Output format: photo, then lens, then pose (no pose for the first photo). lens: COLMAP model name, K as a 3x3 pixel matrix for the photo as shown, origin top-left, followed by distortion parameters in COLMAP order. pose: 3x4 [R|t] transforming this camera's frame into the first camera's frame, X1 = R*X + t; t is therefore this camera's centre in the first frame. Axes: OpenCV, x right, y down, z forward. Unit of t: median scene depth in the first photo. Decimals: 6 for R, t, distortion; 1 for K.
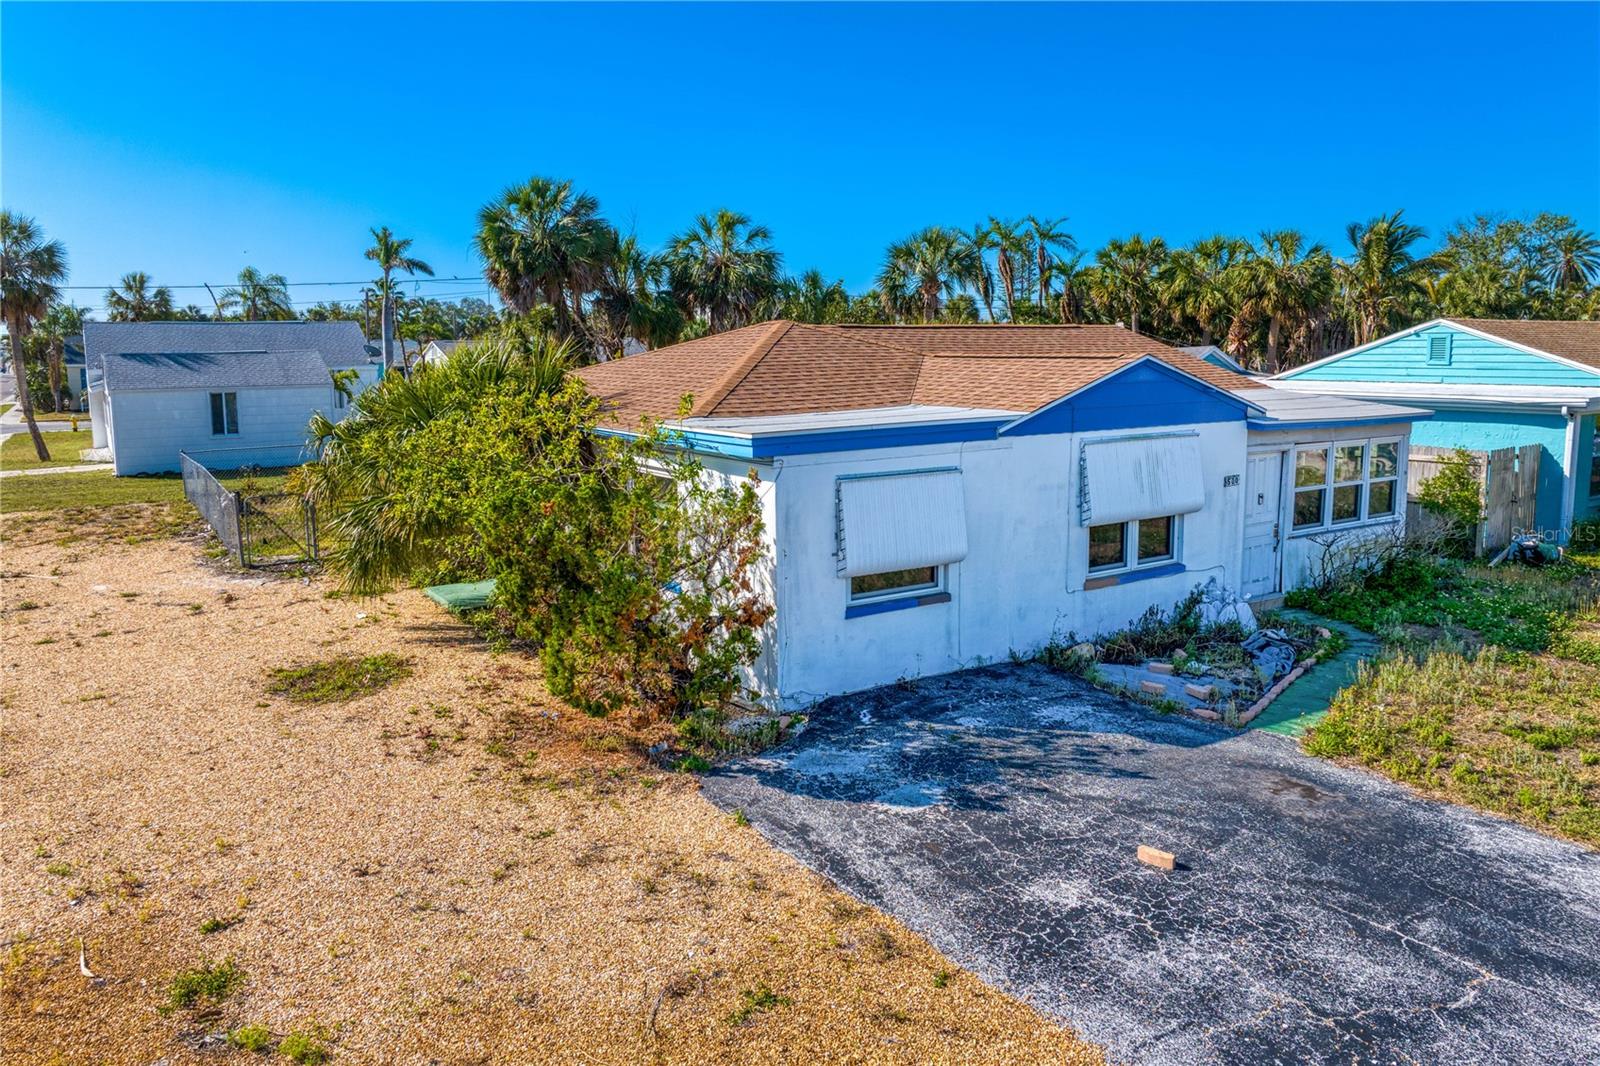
lens RADIAL K [[1132.0, 0, 808.7], [0, 1132.0, 492.1], [0, 0, 1]] dist [-0.040766, 0.003270]
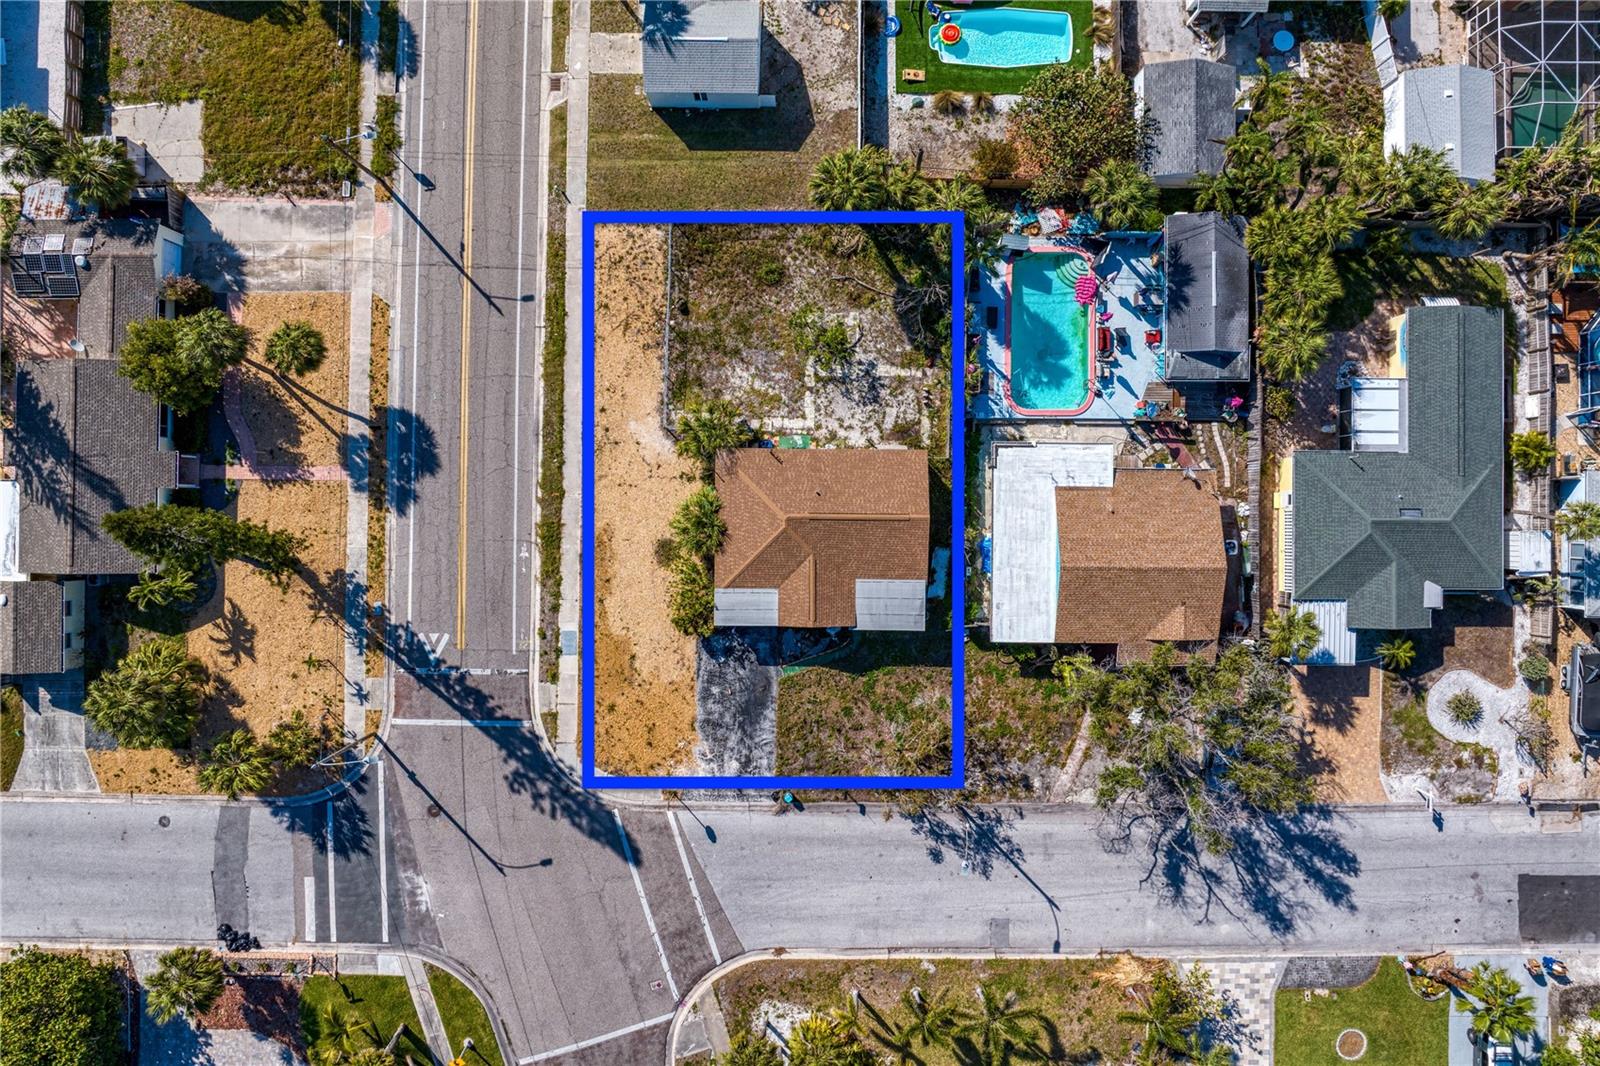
lens RADIAL K [[1085.0, 0, 803.0], [0, 1085.0, 494.8], [0, 0, 1]] dist [-0.006063, -0.065672]
pose [[0.826888, 0.562328, 0.006625, -0.050240], [-0.082636, 0.109844, 0.990508, -3.326724], [0.556262, -0.819586, 0.137298, 0.585848]]
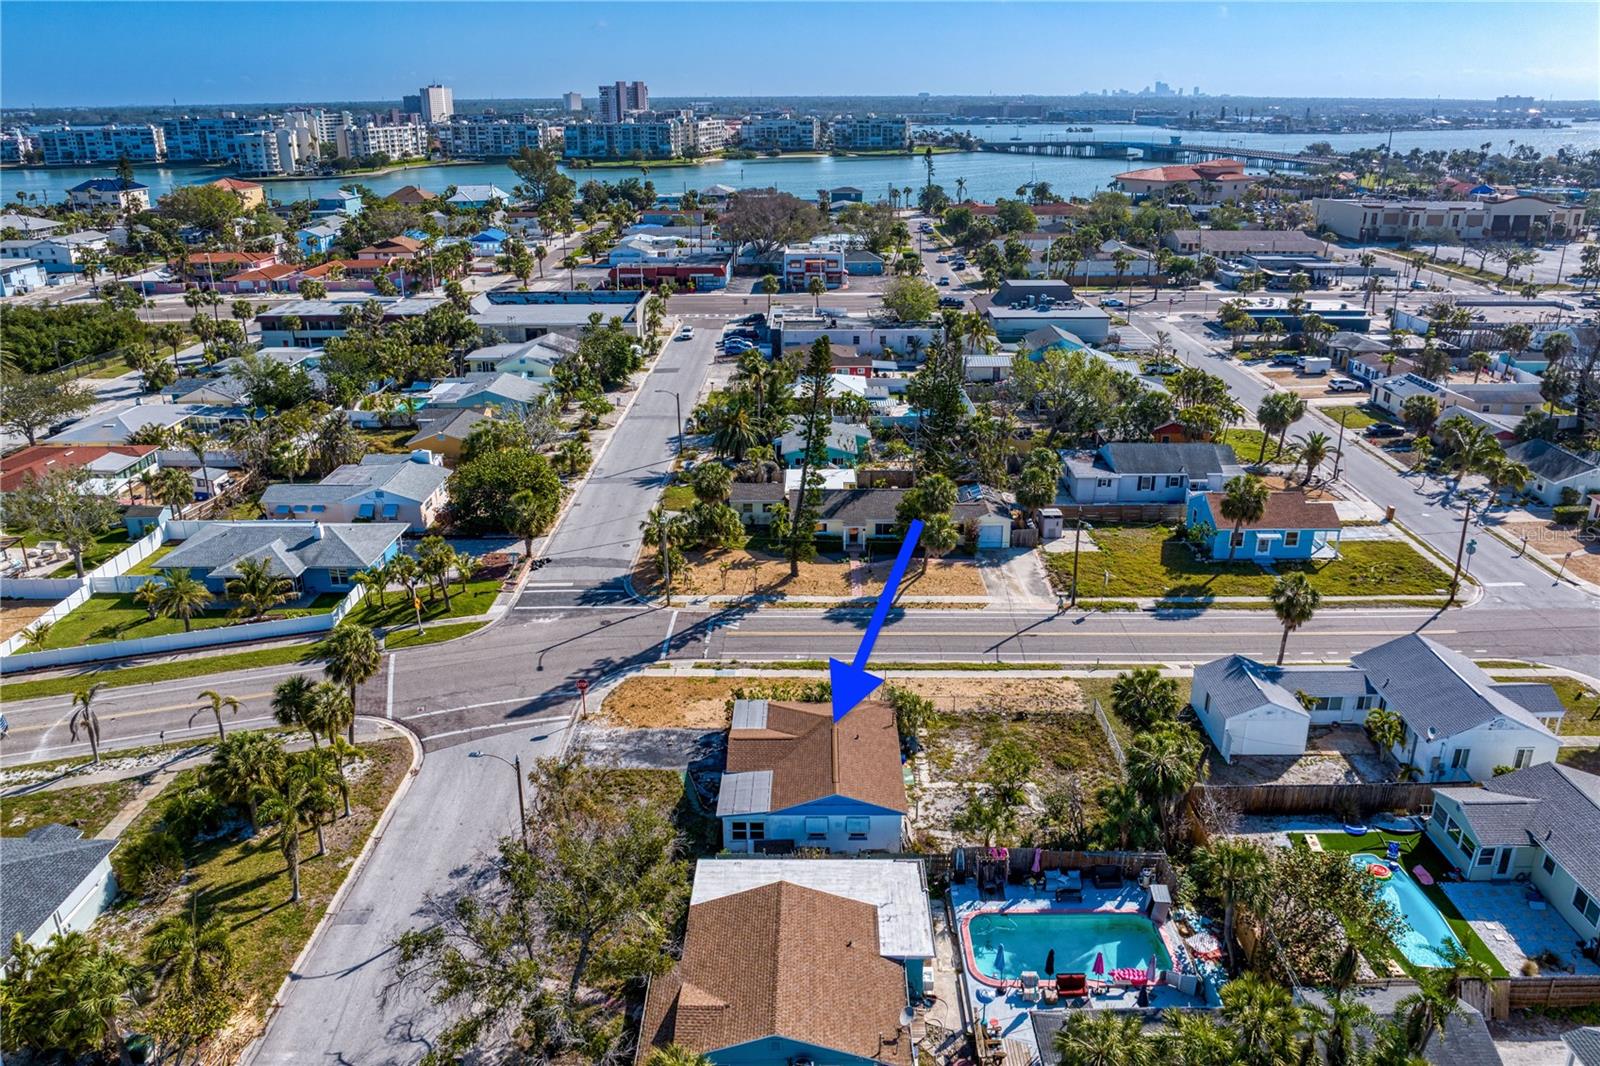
lens RADIAL K [[1132.0, 0, 808.7], [0, 1132.0, 492.1], [0, 0, 1]] dist [-0.040766, 0.003270]
pose [[-0.560738, 0.284801, -0.777471, 2.599509], [-0.093582, 0.911167, 0.401270, -2.222280], [0.822688, 0.297765, -0.484274, 2.404678]]
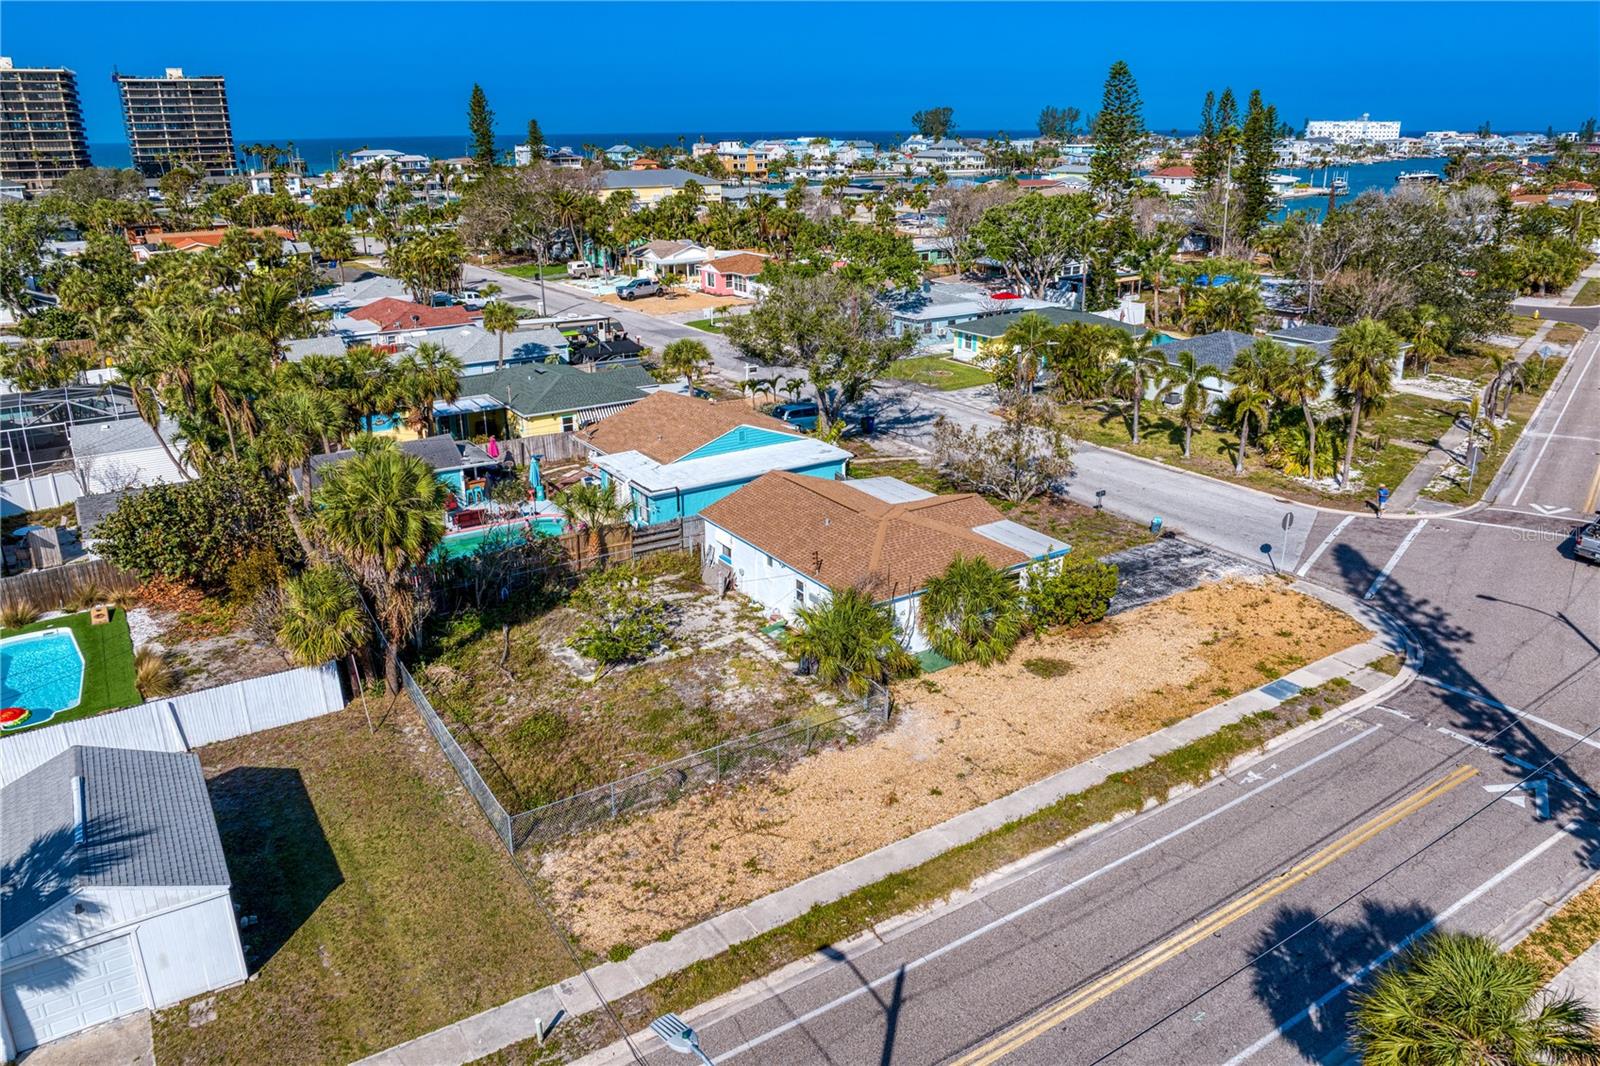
lens RADIAL K [[1131.2, 0, 809.0], [0, 1131.2, 494.4], [0, 0, 1]] dist [-0.053931, 0.027133]
pose [[0.006006, -0.300907, 0.953635, -2.224184], [0.131709, 0.945582, 0.297537, -0.895995], [-0.991270, 0.123815, 0.045311, 0.982305]]
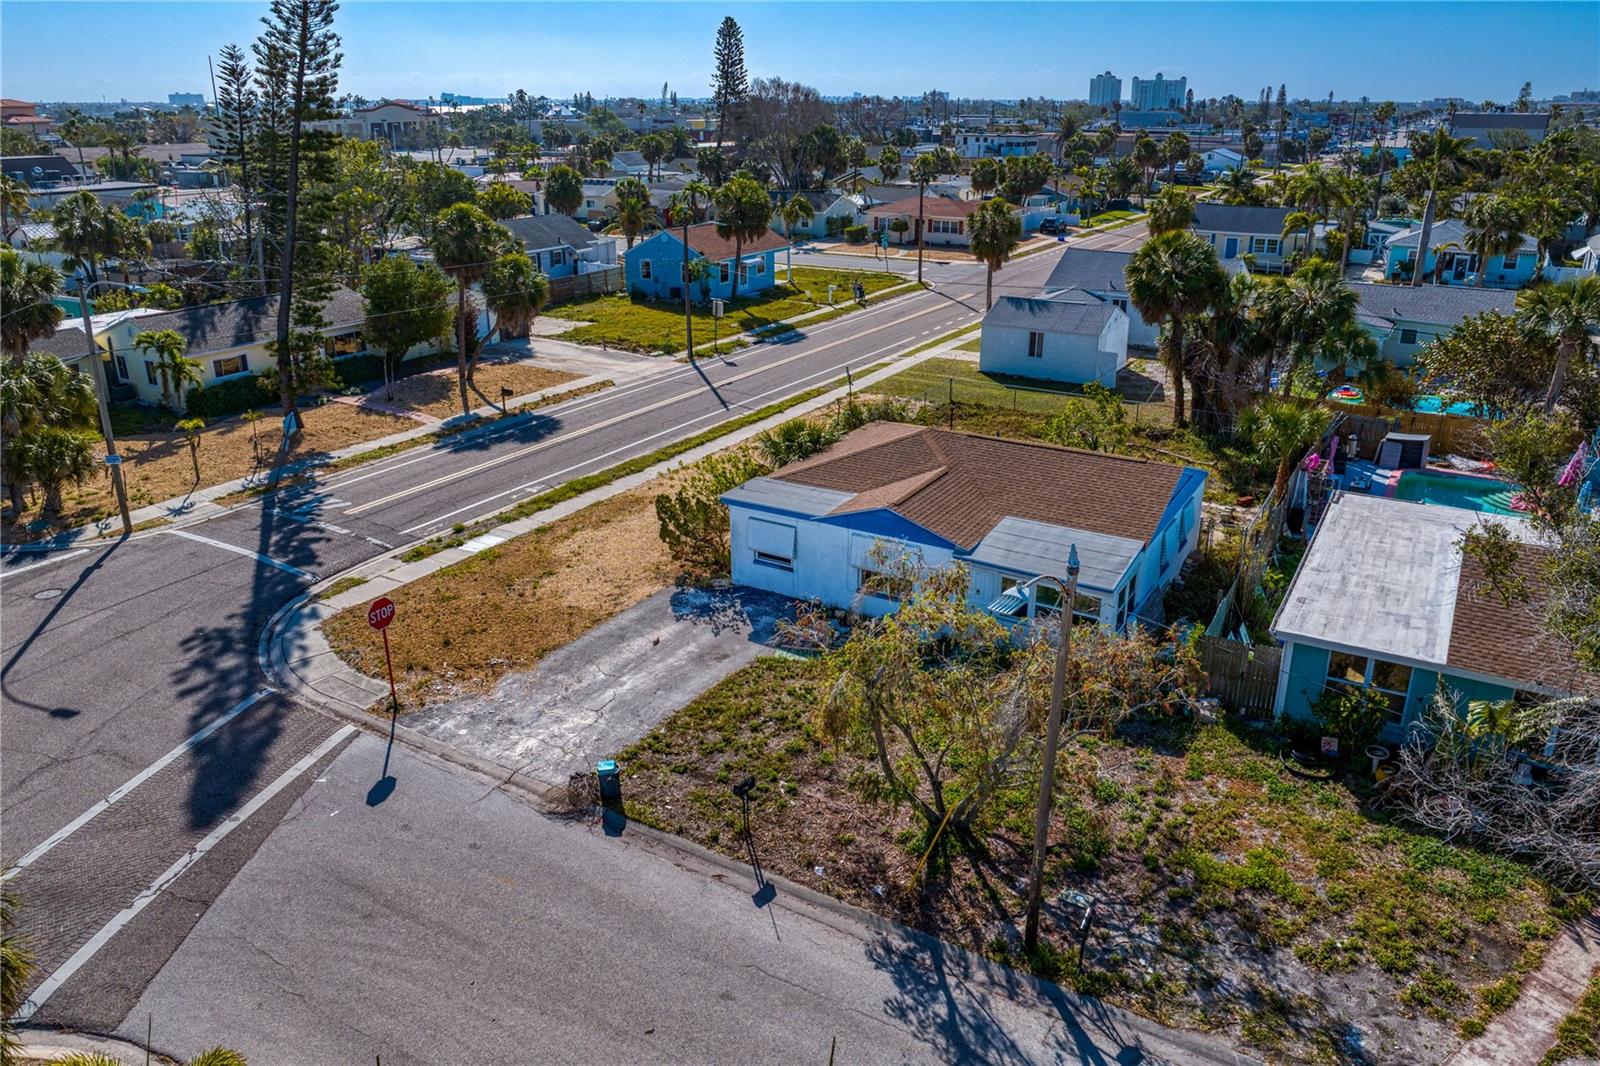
lens RADIAL K [[1128.1, 0, 808.5], [0, 1128.1, 497.5], [0, 0, 1]] dist [-0.037799, -0.001779]
pose [[0.429668, 0.308335, -0.848713, 1.545116], [-0.115058, 0.950929, 0.287221, -0.554258], [0.895627, -0.025759, 0.444060, -0.101354]]
